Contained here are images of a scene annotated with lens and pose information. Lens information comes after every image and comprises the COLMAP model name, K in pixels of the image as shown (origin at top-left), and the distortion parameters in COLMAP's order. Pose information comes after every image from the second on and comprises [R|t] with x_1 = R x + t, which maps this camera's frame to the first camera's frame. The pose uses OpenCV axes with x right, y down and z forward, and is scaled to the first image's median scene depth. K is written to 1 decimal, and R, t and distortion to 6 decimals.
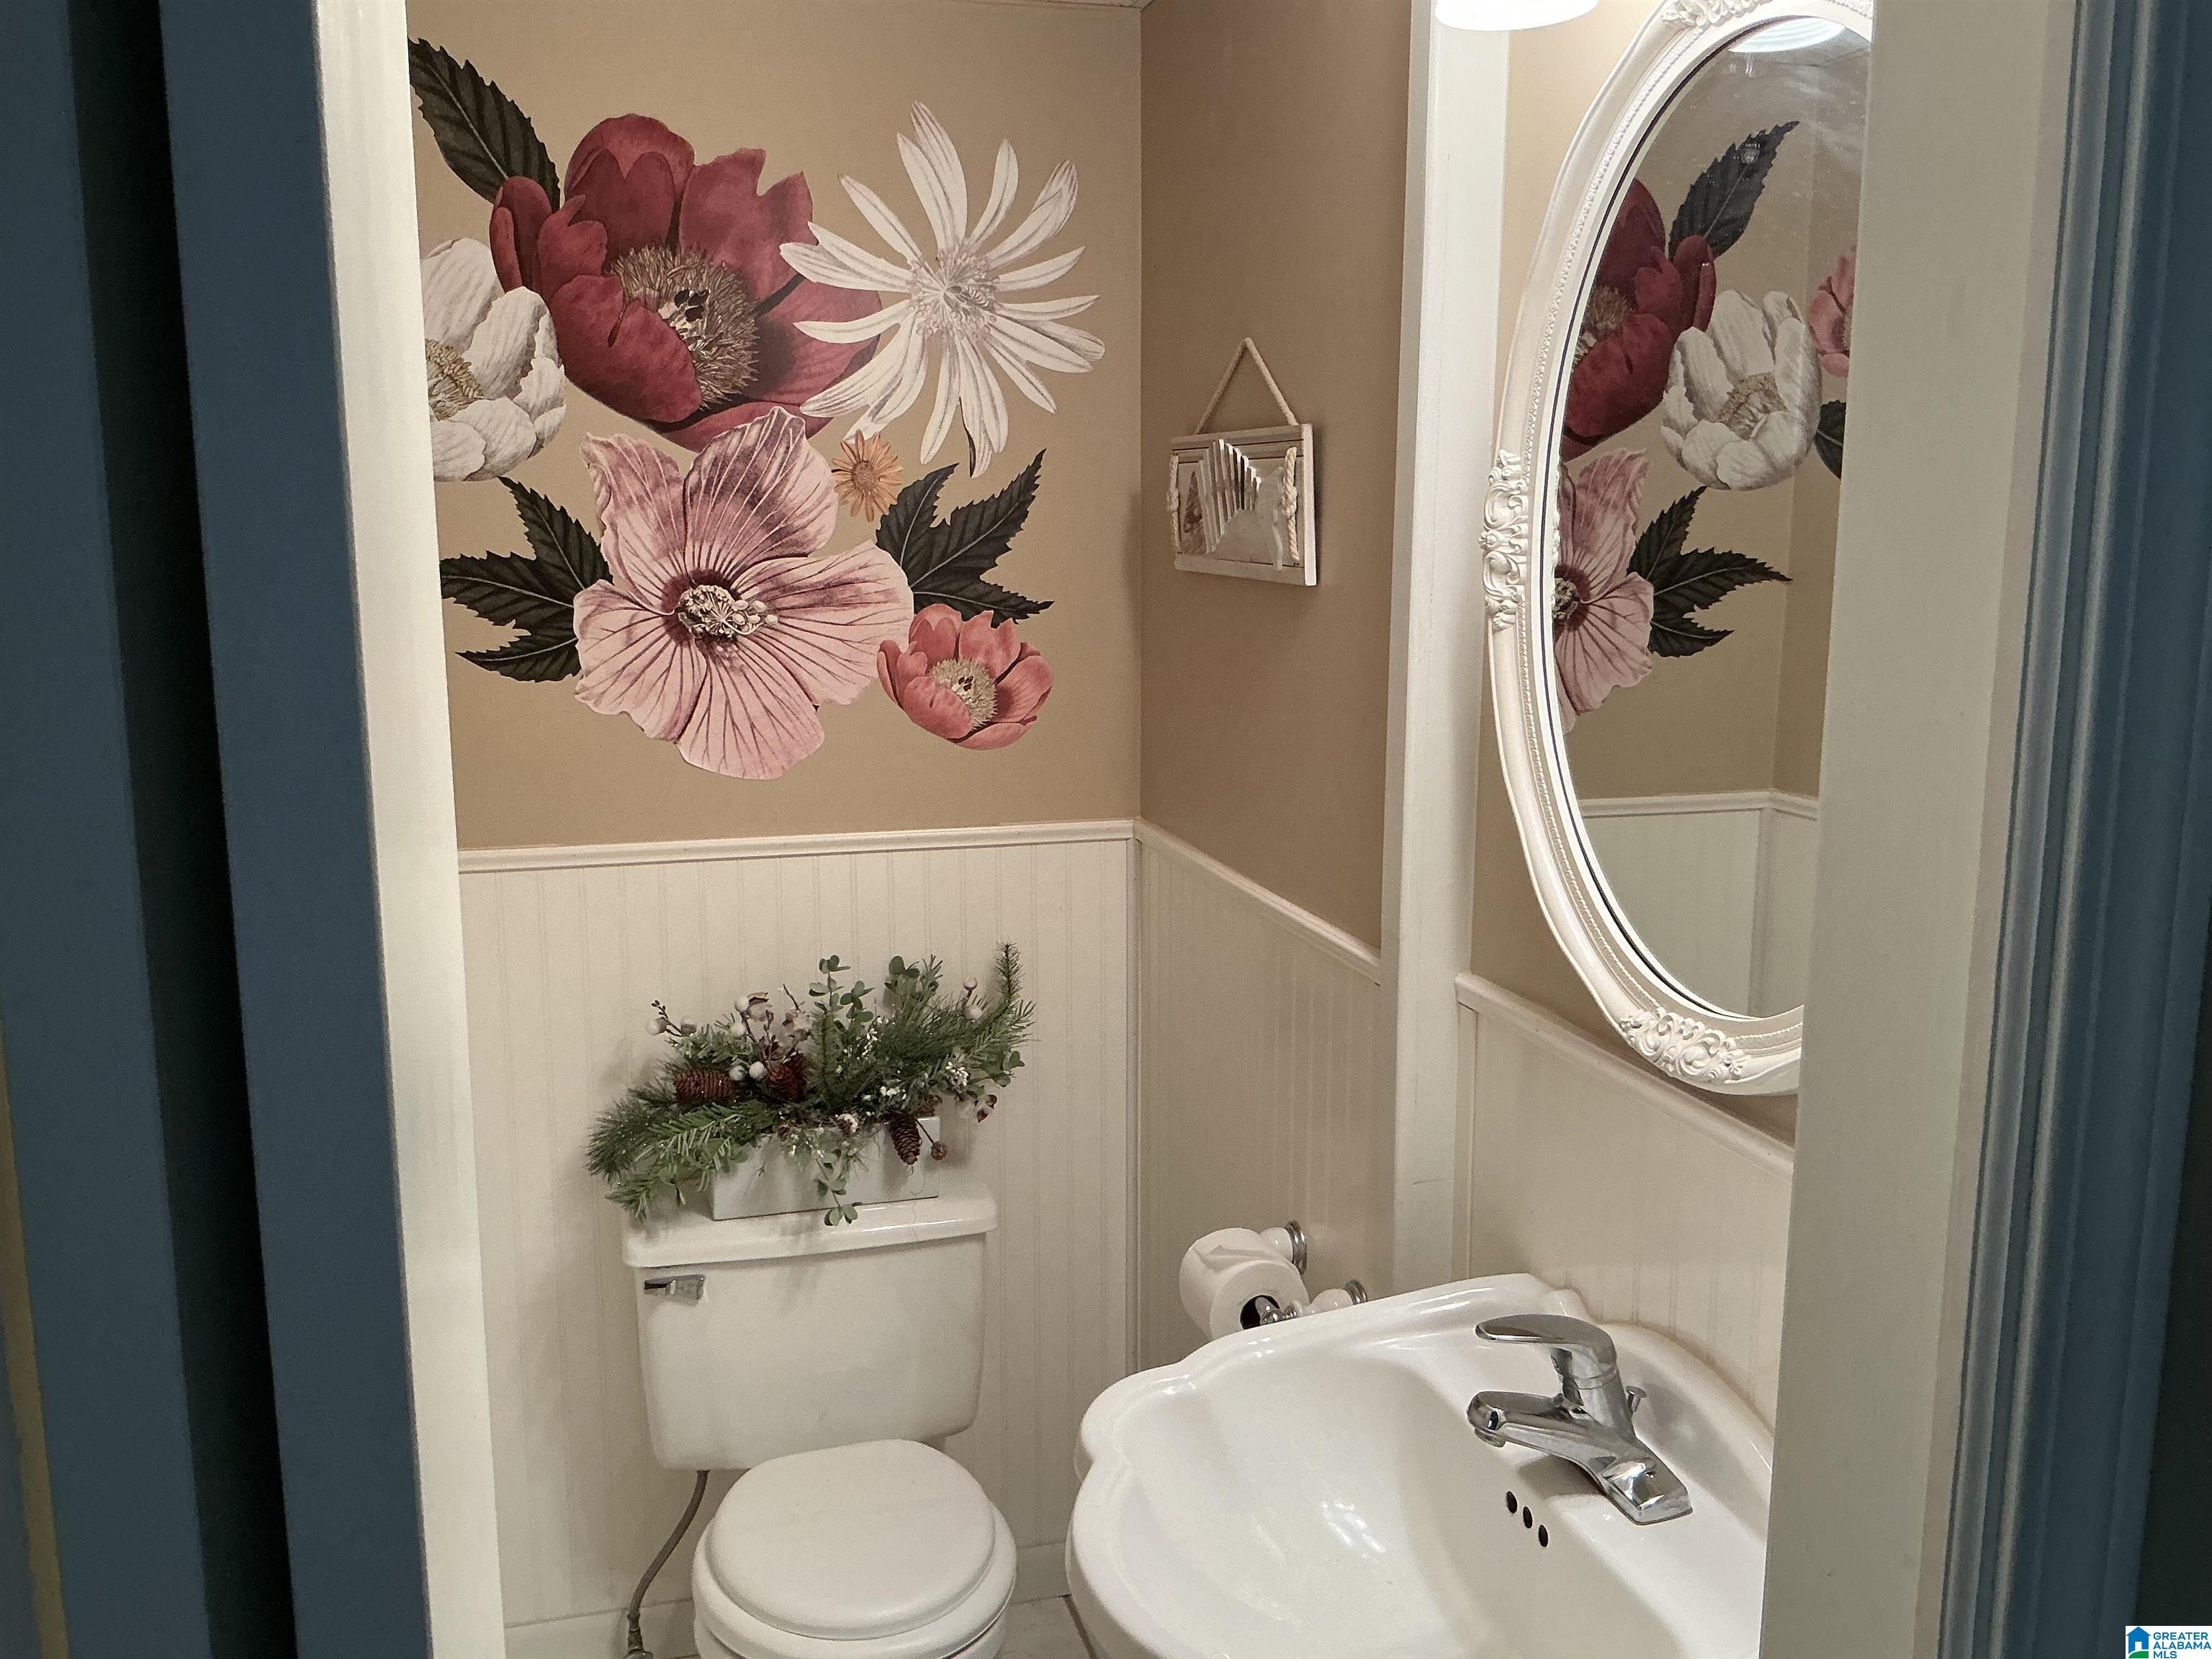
lens RADIAL K [[1809.2, 0, 1098.5], [0, 1809.2, 833.0], [0, 0, 1]] dist [0.125074, -0.273882]
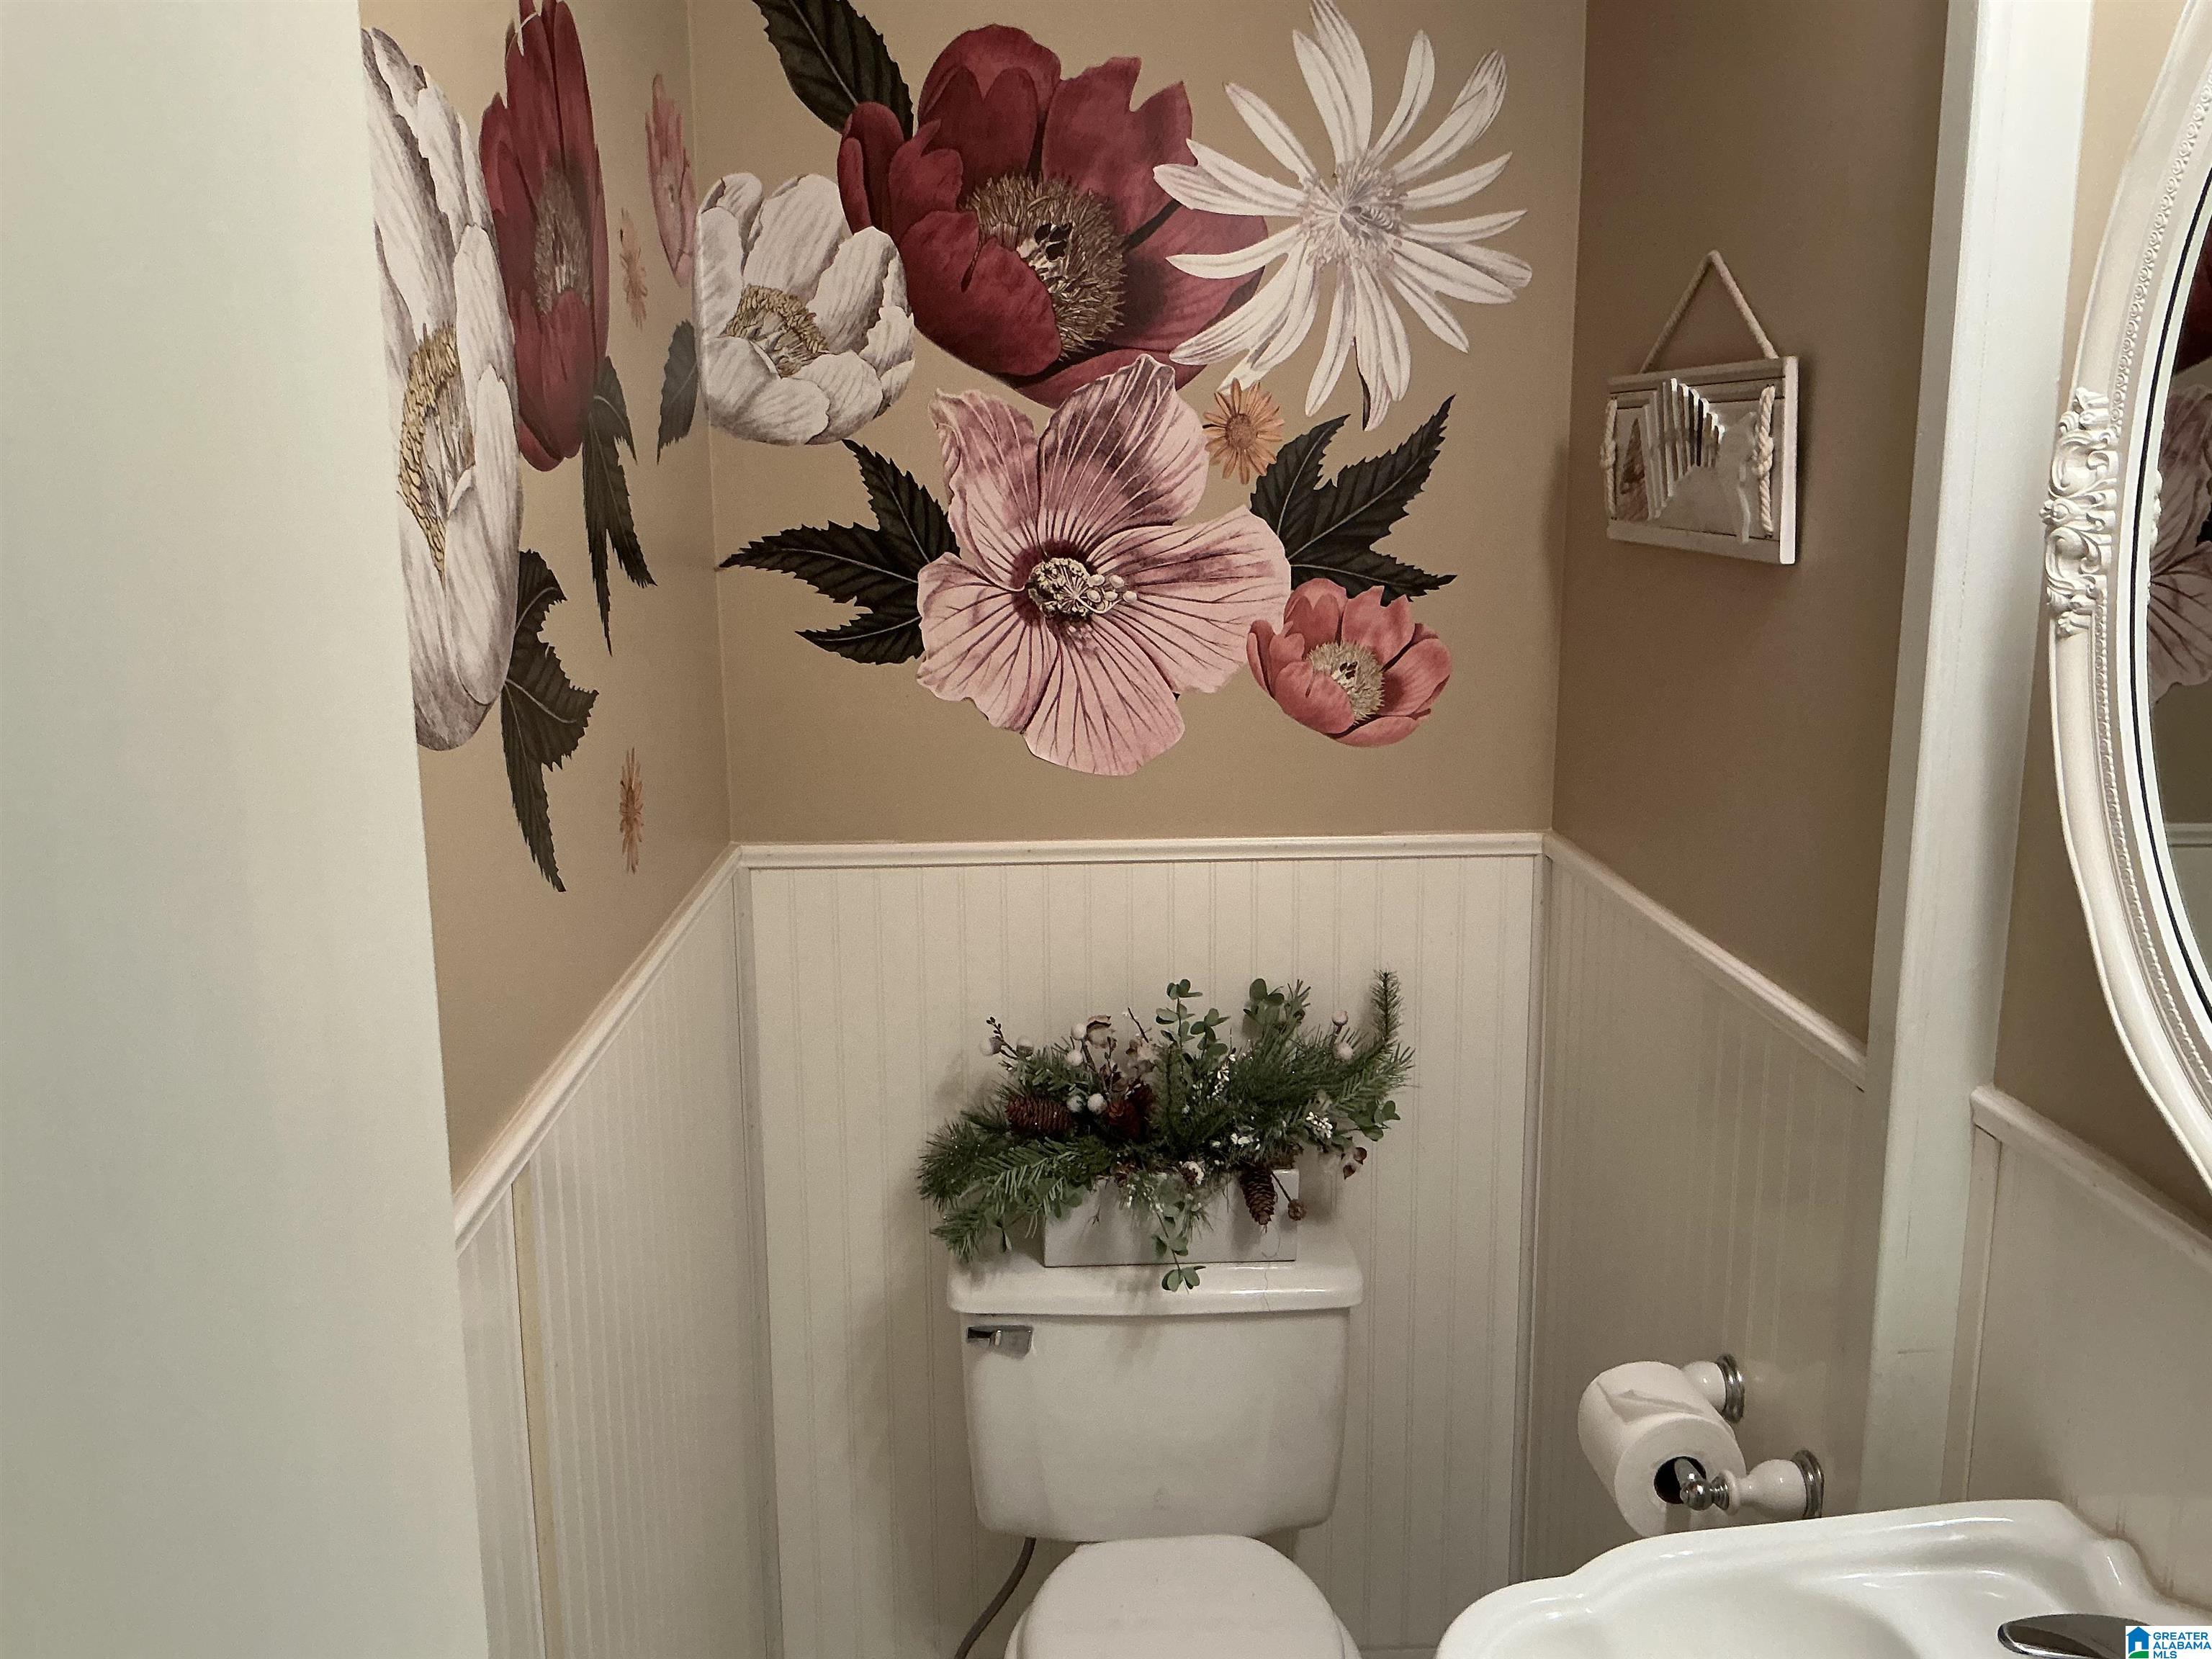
lens RADIAL K [[1809.2, 0, 1098.5], [0, 1809.2, 833.0], [0, 0, 1]] dist [0.125074, -0.273882]
pose [[0.974119, 0.037480, -0.222908, 0.007126], [-0.031779, 0.999071, 0.029111, -0.027988], [0.223792, -0.021274, 0.974405, 0.134602]]
